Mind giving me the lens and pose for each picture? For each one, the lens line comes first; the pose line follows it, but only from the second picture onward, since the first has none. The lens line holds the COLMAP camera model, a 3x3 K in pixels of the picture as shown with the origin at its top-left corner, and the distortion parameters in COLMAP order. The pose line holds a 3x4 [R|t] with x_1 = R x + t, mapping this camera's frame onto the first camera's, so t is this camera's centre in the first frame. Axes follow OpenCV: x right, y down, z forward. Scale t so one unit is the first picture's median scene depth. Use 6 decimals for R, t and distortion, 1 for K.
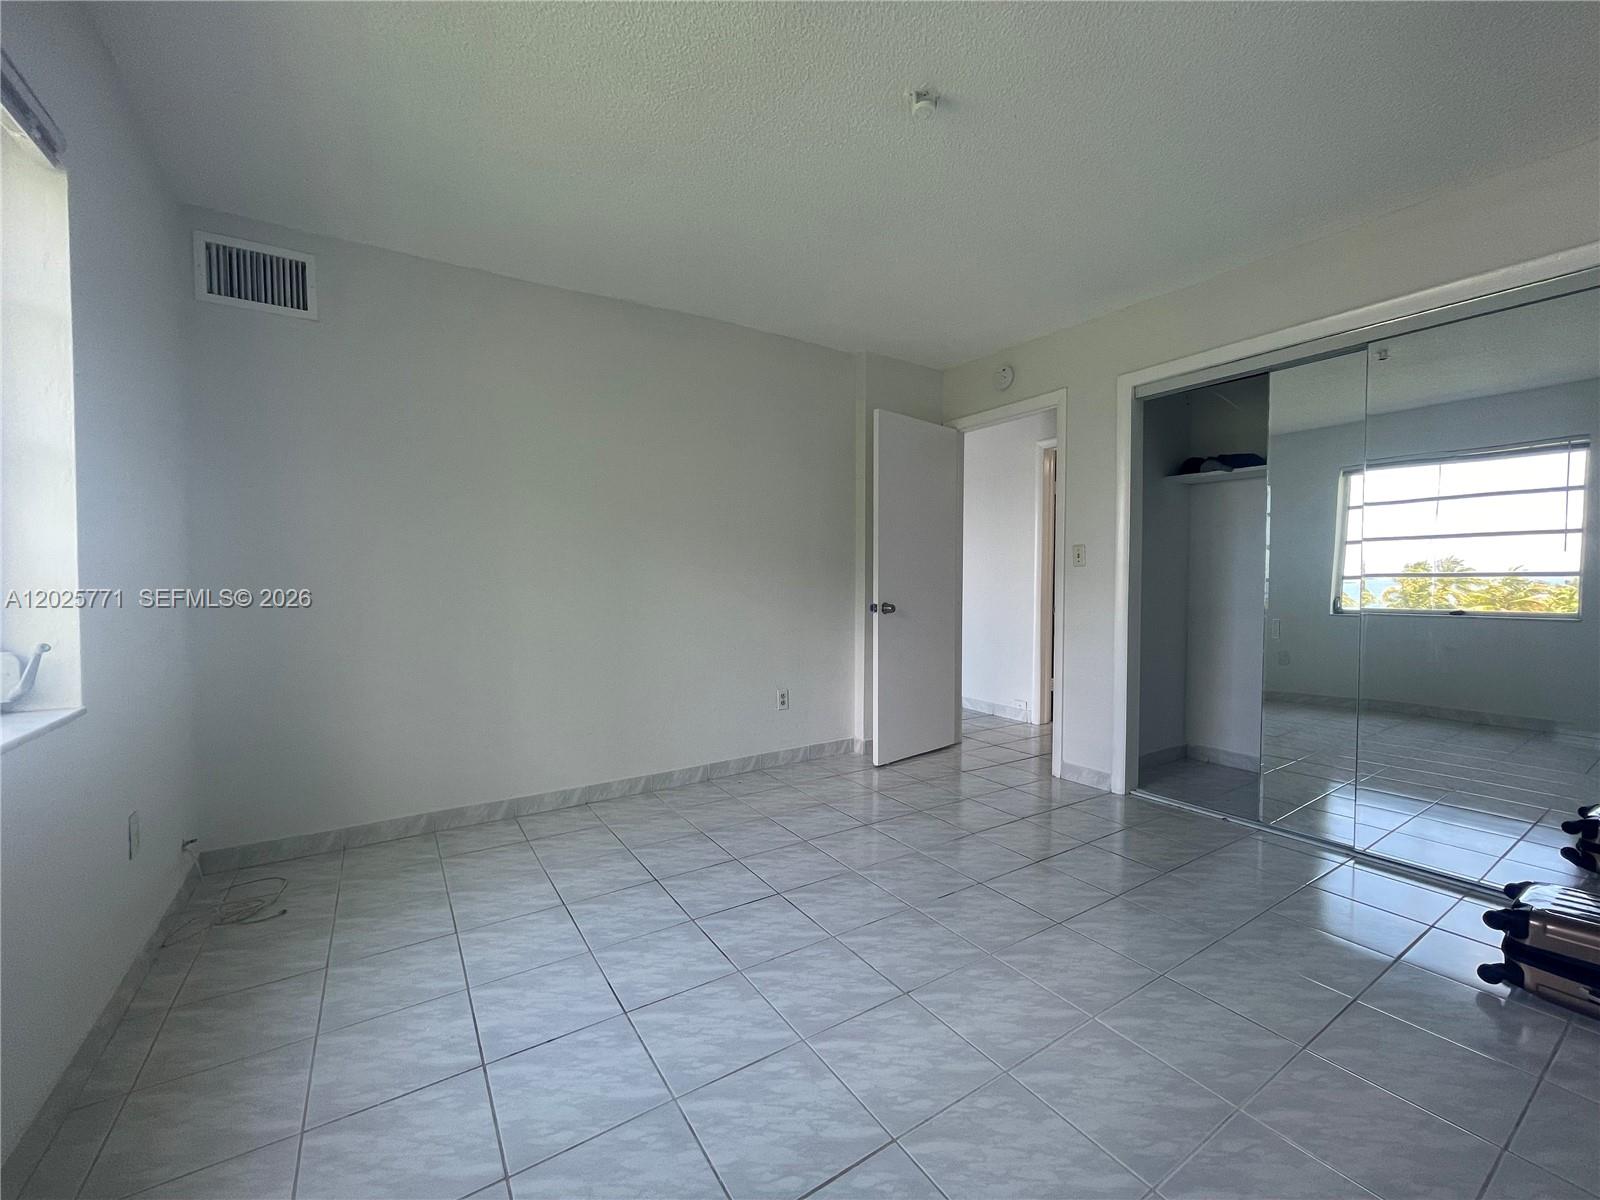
lens RADIAL K [[639.0, 0, 800.0], [0, 639.0, 600.0], [0, 0, 1]] dist [0.001767, 0.000238]
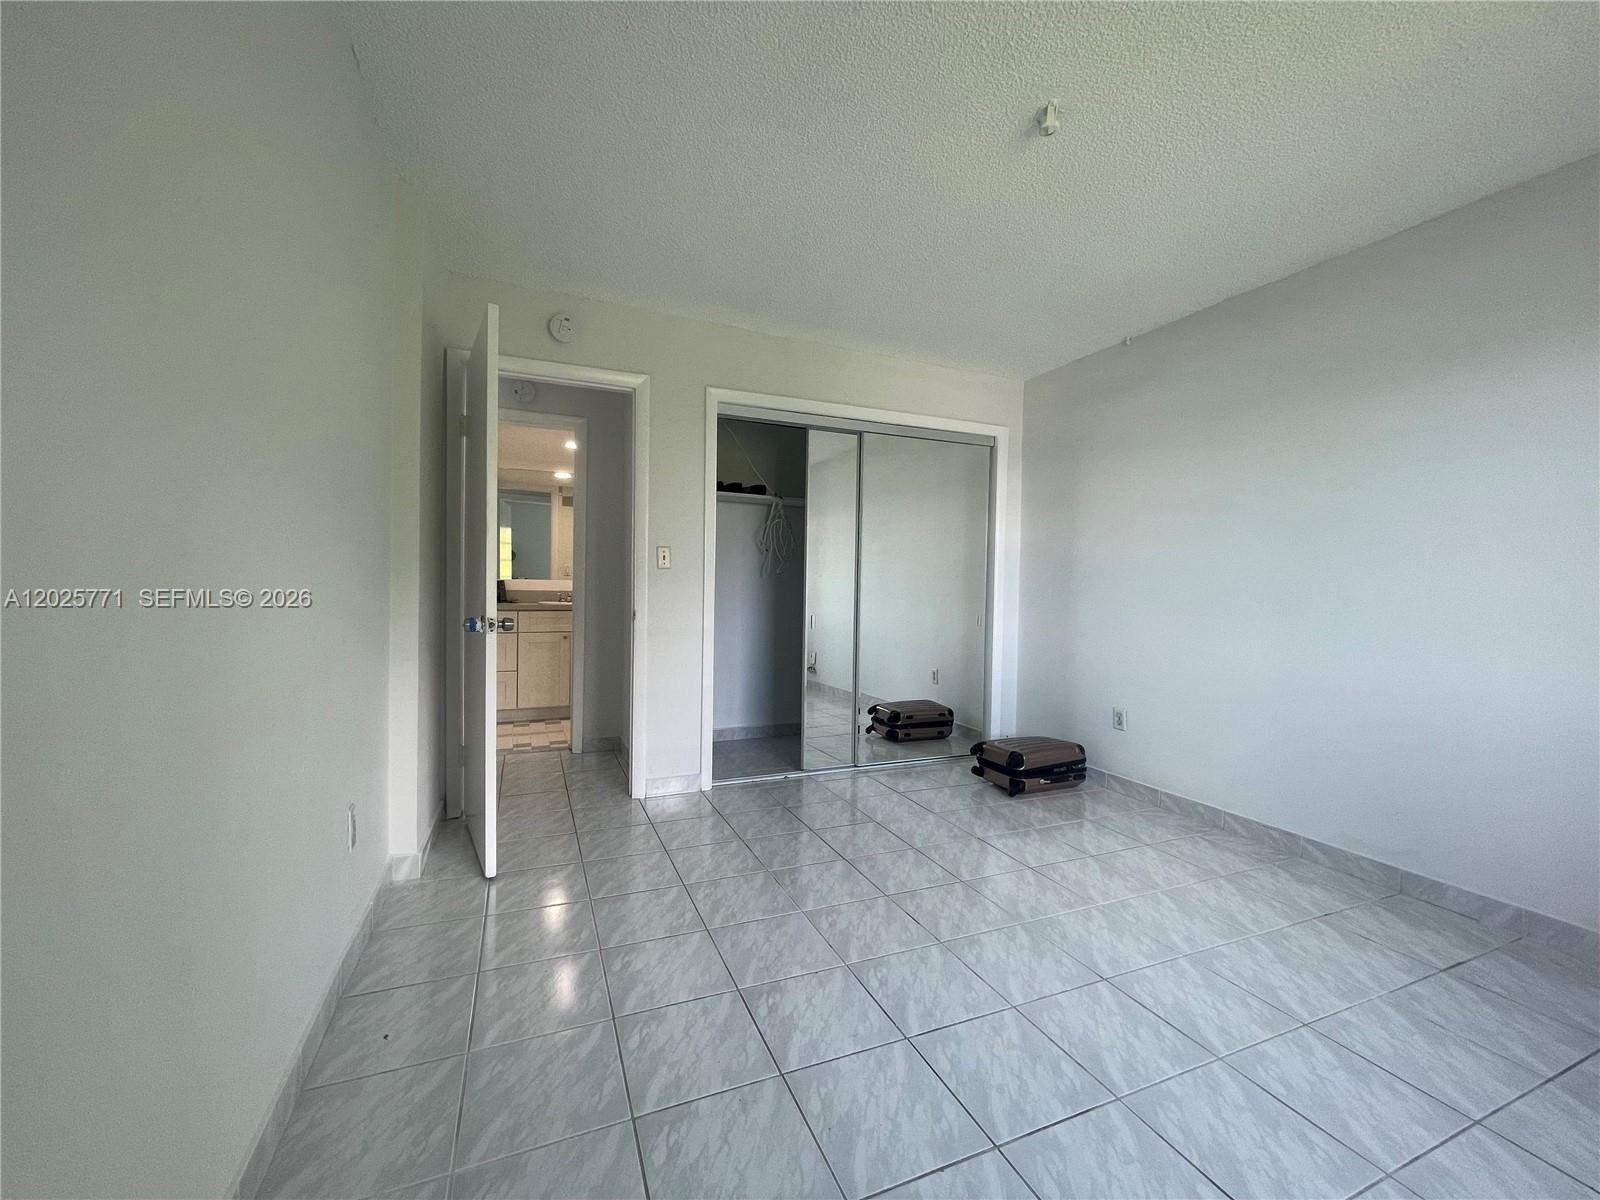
lens RADIAL K [[639.0, 0, 800.0], [0, 639.0, 600.0], [0, 0, 1]] dist [0.001767, 0.000238]
pose [[0.183794, -0.018084, 0.982798, -0.938217], [0.012676, 0.999791, 0.016027, -0.038082], [-0.982883, 0.009512, 0.183984, 1.268161]]
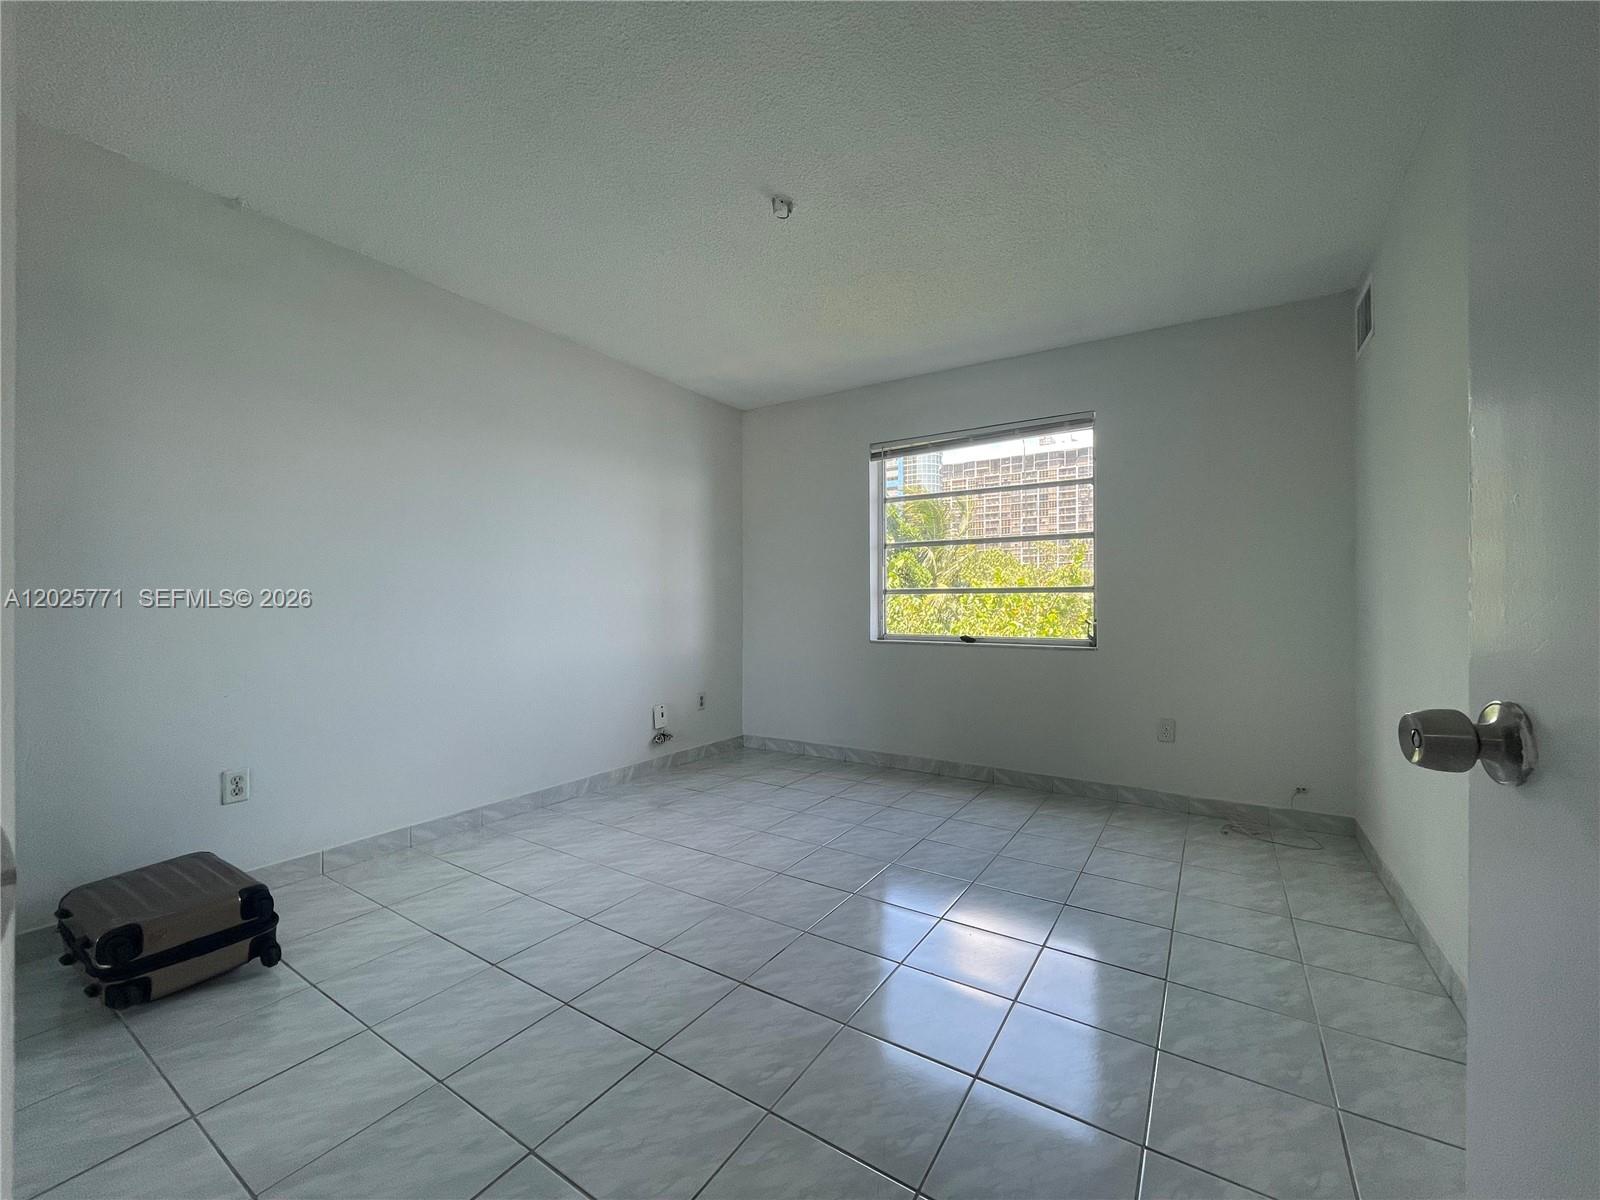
lens RADIAL K [[639.0, 0, 800.0], [0, 639.0, 600.0], [0, 0, 1]] dist [0.001767, 0.000238]
pose [[-0.914733, -0.010019, -0.403935, 0.723498], [-0.023373, 0.999331, 0.028143, -0.057214], [0.403382, 0.035184, -0.914355, 2.297437]]
